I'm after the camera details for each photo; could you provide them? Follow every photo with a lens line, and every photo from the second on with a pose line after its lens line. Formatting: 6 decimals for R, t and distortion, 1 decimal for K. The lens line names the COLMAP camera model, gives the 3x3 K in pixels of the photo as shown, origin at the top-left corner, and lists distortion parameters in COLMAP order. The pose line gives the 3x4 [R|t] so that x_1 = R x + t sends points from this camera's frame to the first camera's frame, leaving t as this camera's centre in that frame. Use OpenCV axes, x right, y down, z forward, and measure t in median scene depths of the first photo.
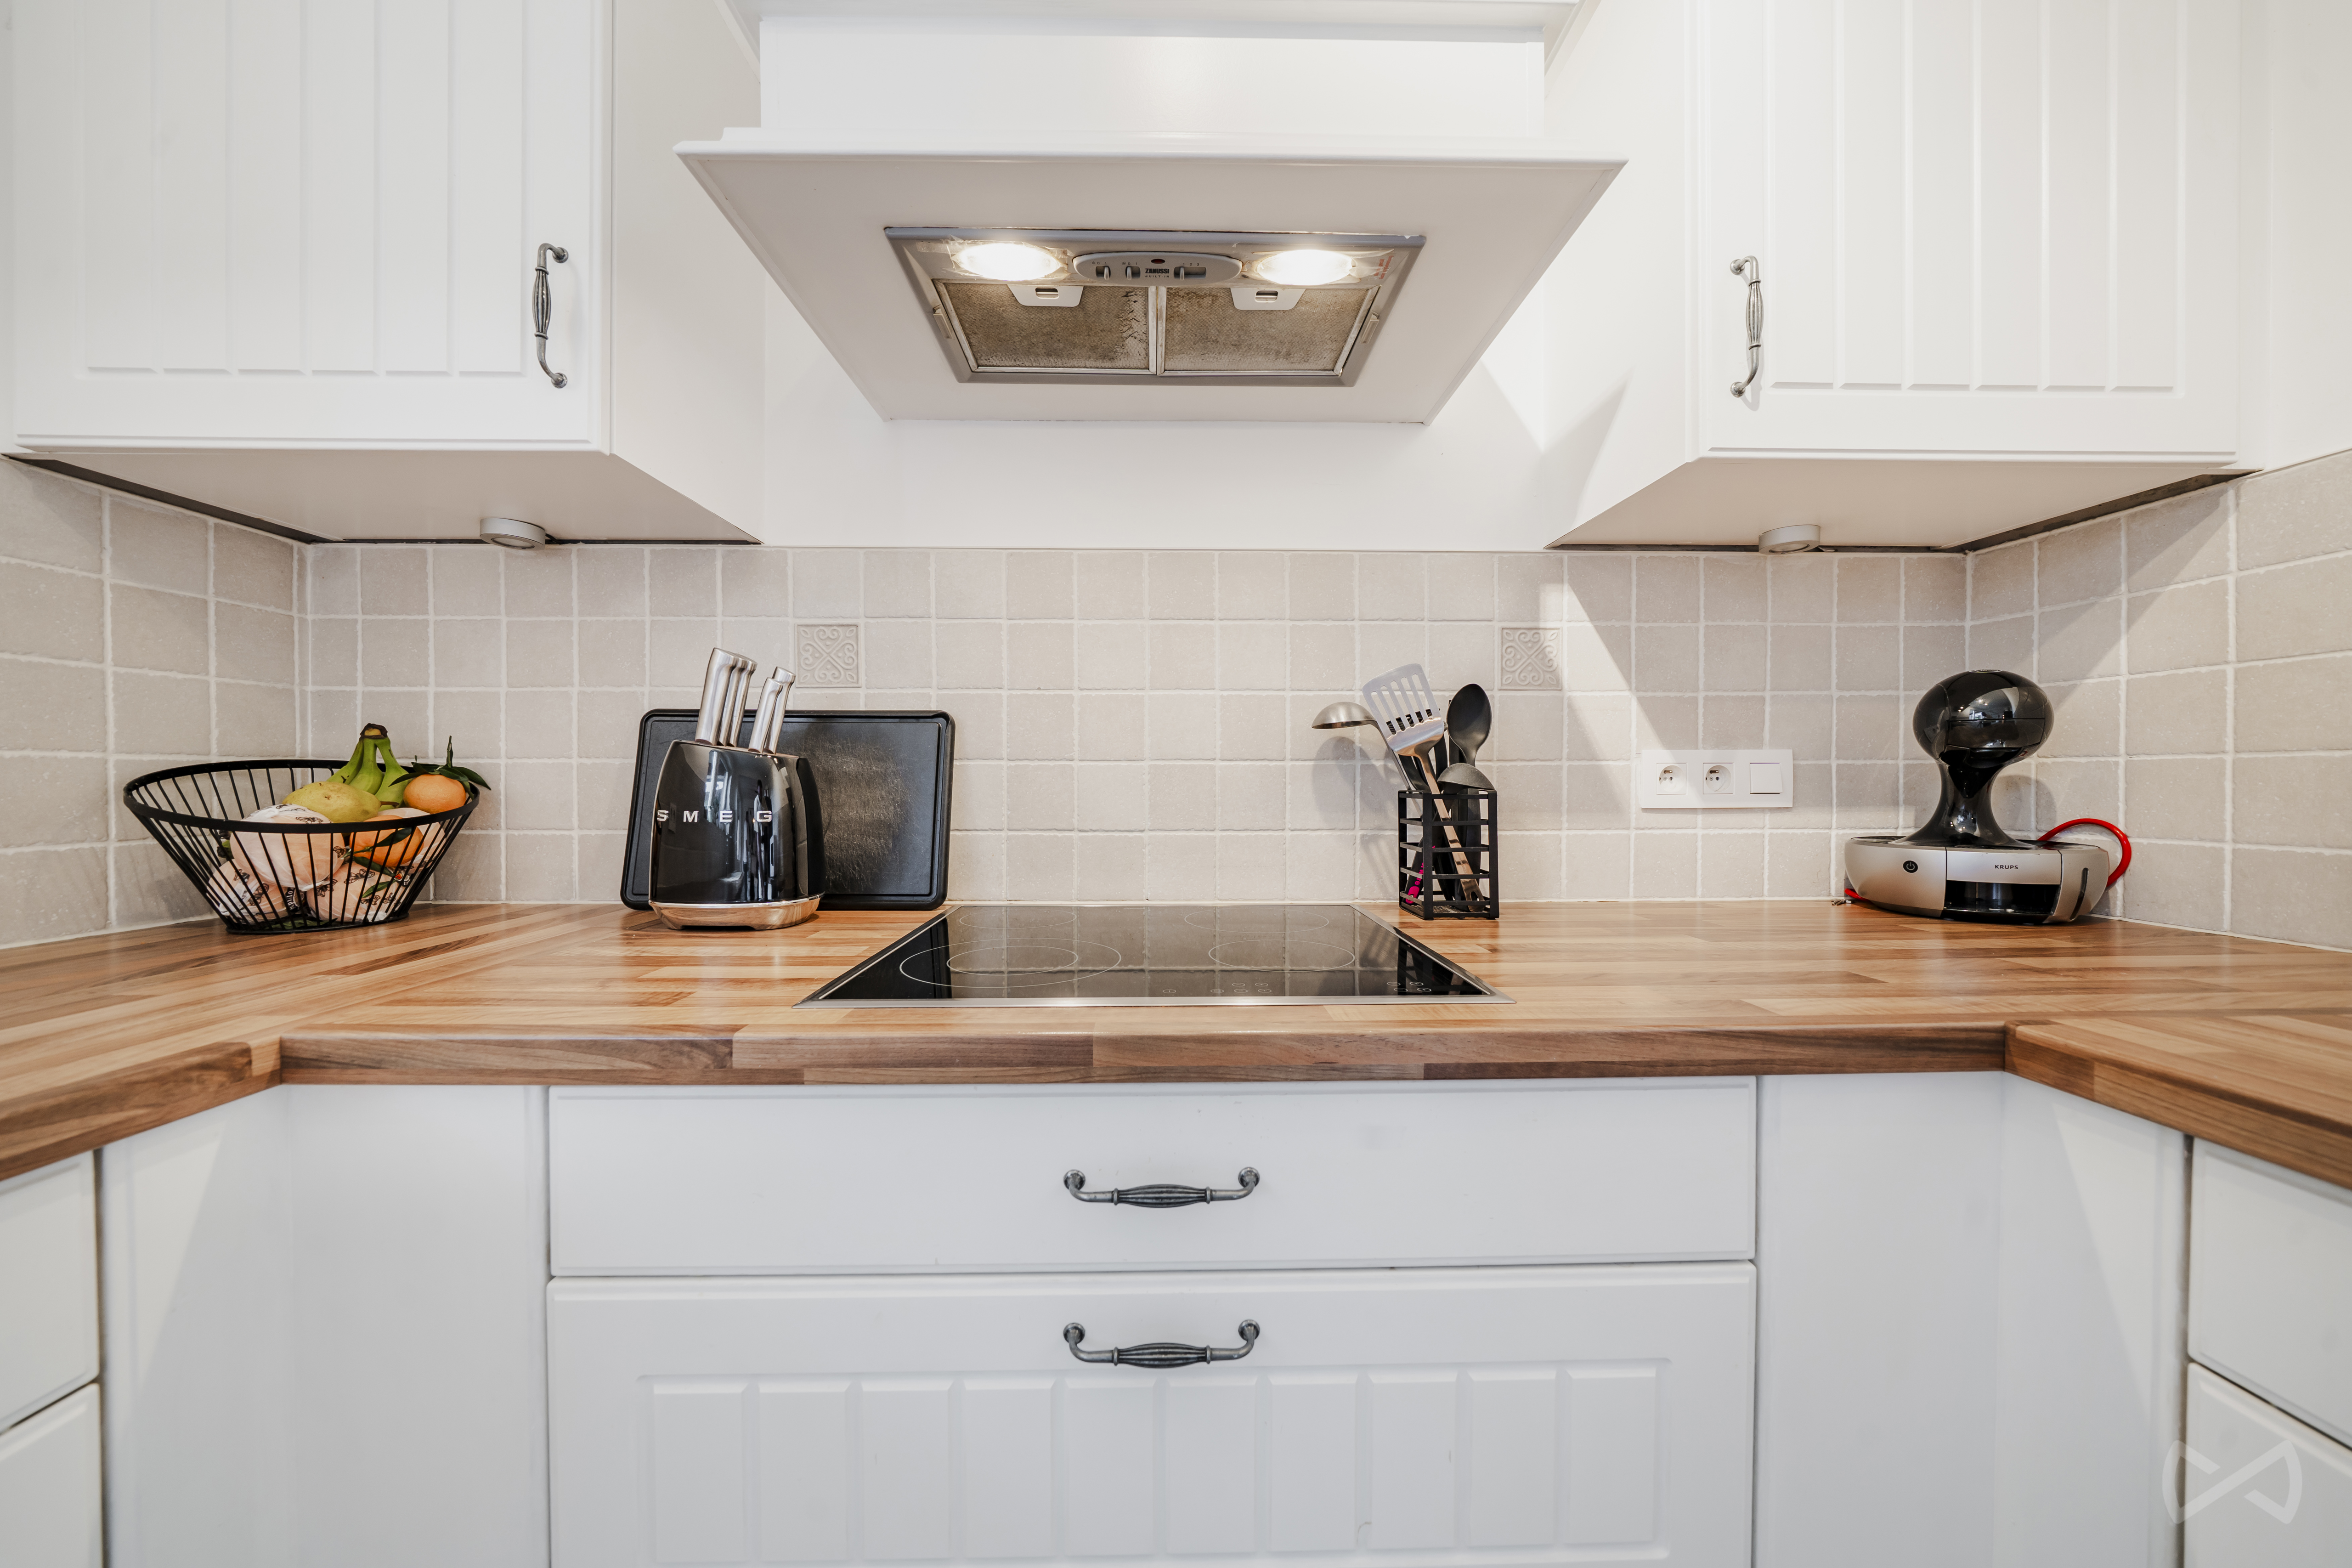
lens RADIAL K [[802.1, 0, 1173.4], [0, 802.1, 789.0], [0, 0, 1]] dist [-0.005249, -0.000246]
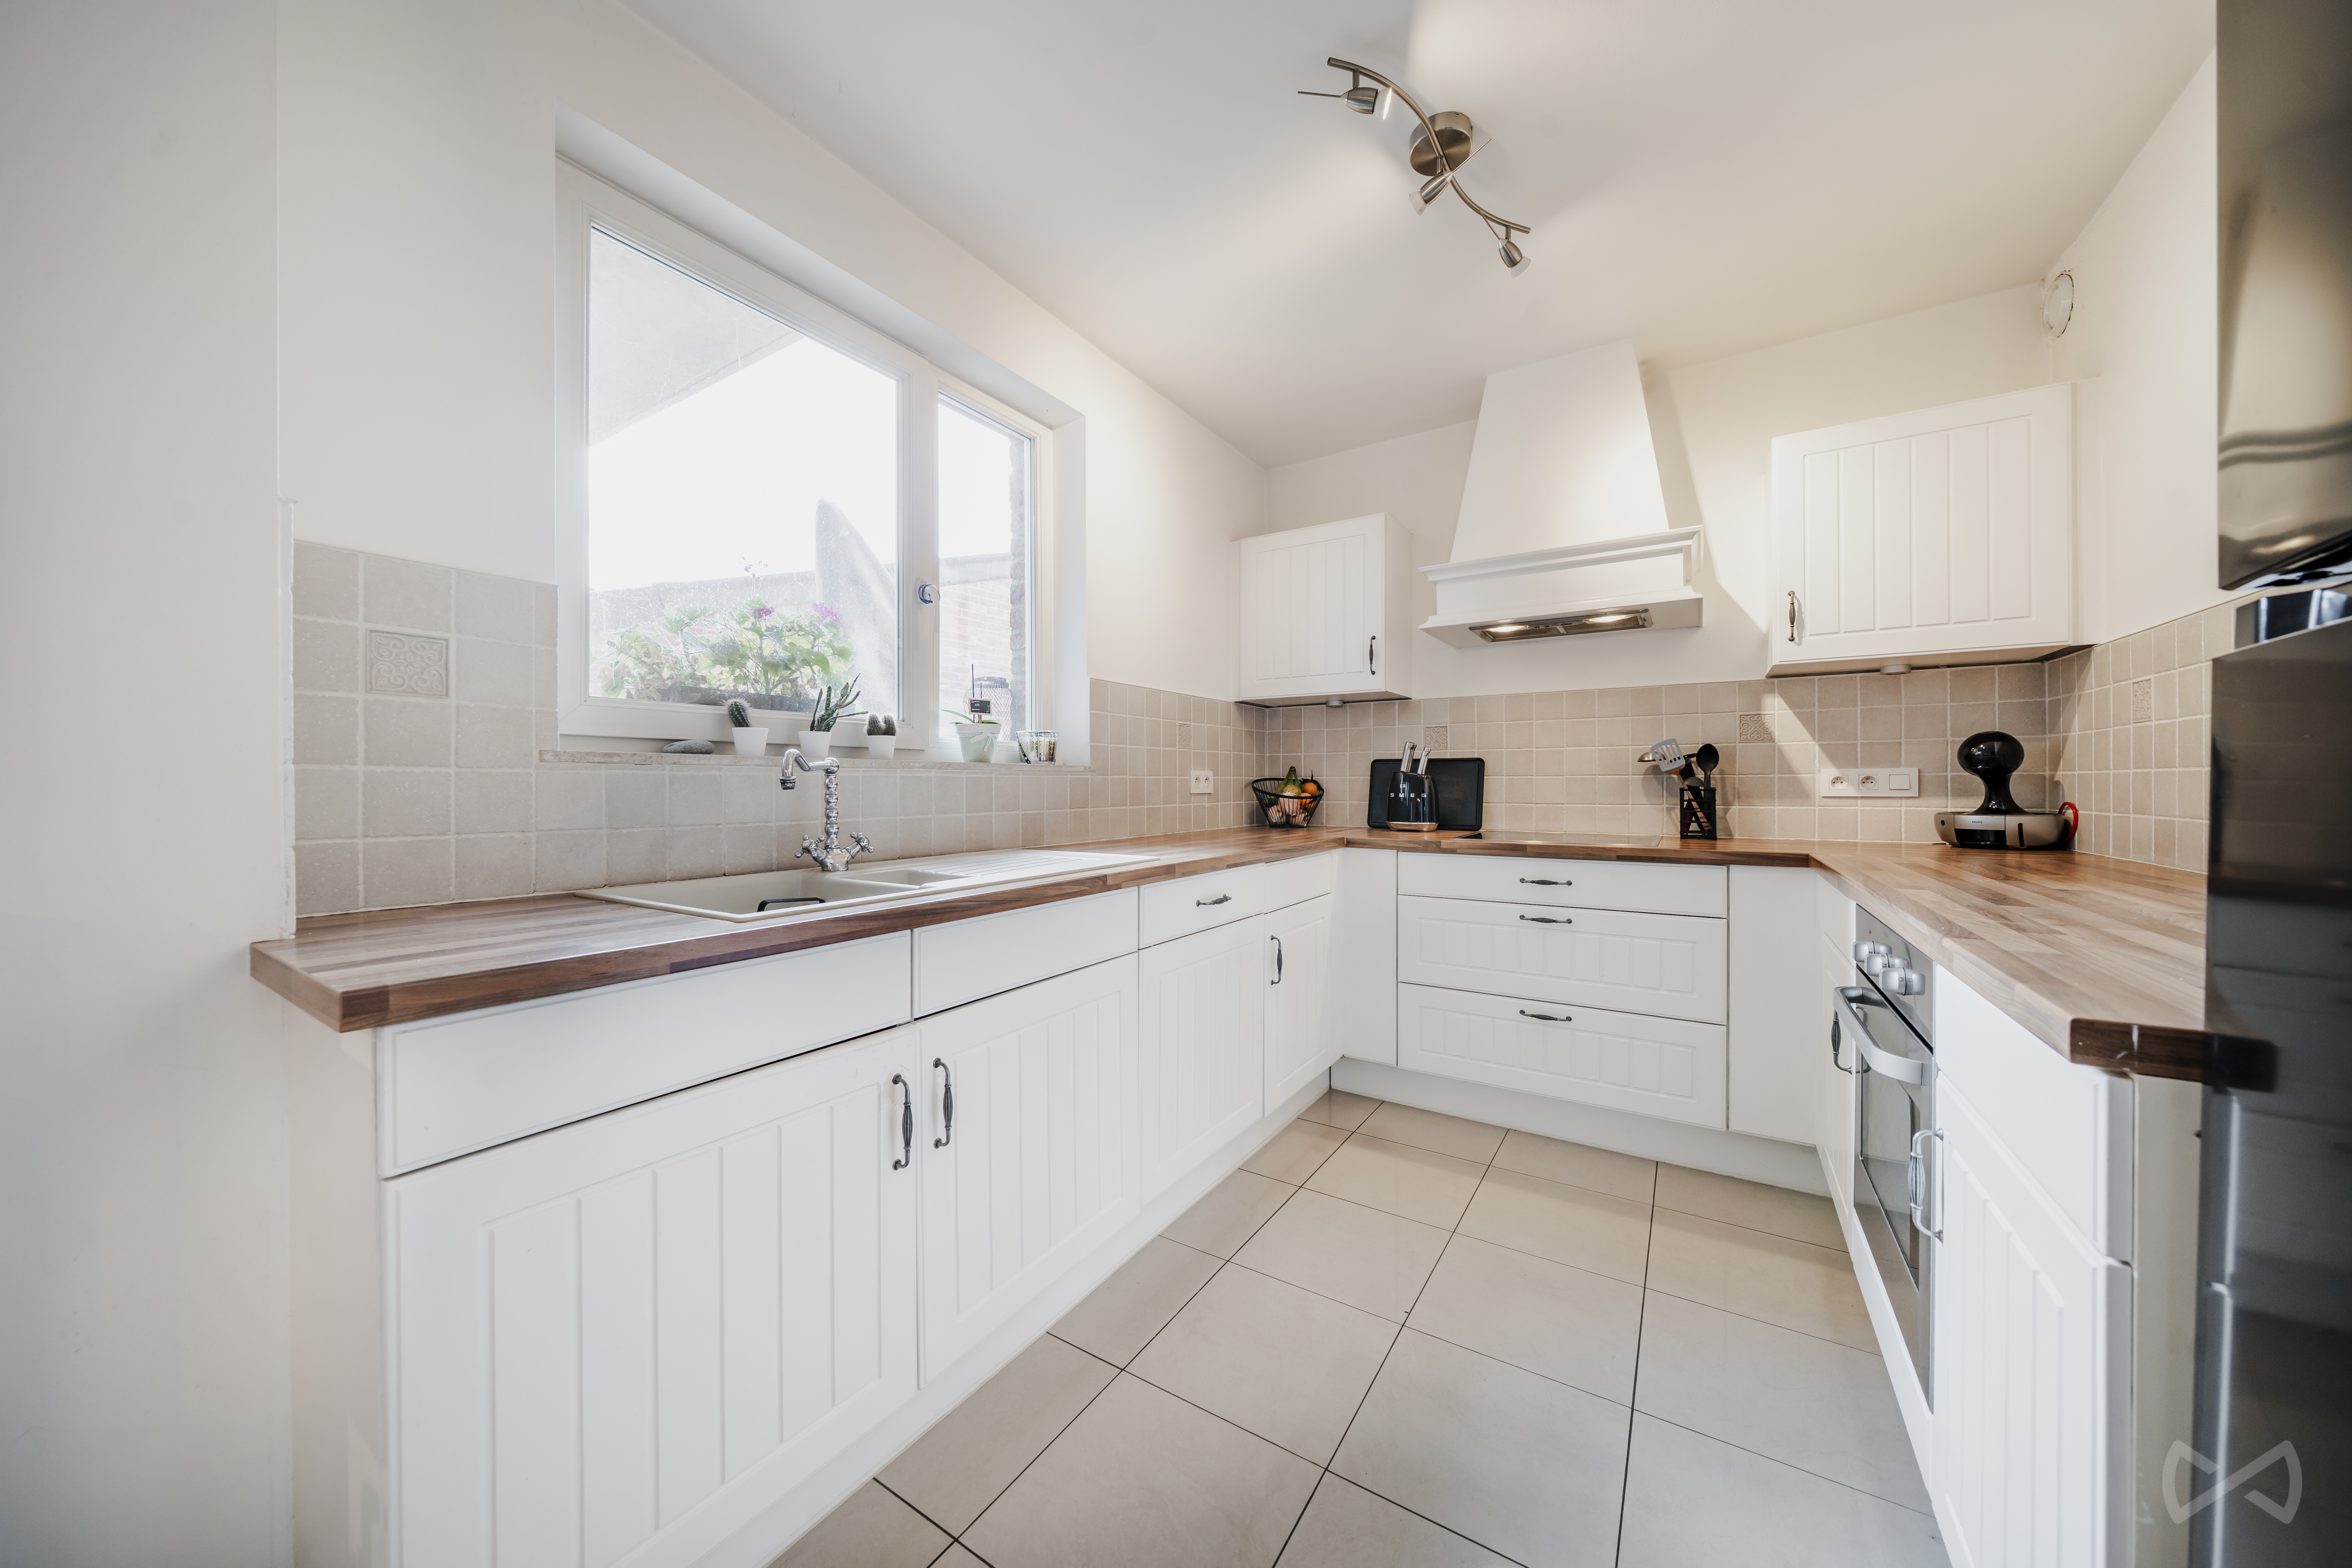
lens RADIAL K [[802.1, 0, 1173.4], [0, 802.1, 789.0], [0, 0, 1]] dist [-0.005249, -0.000246]
pose [[0.825918, 0.000838, -0.563790, 0.388789], [-0.005967, 0.999956, -0.007255, 0.032554], [0.563759, 0.009356, 0.825886, -1.854850]]
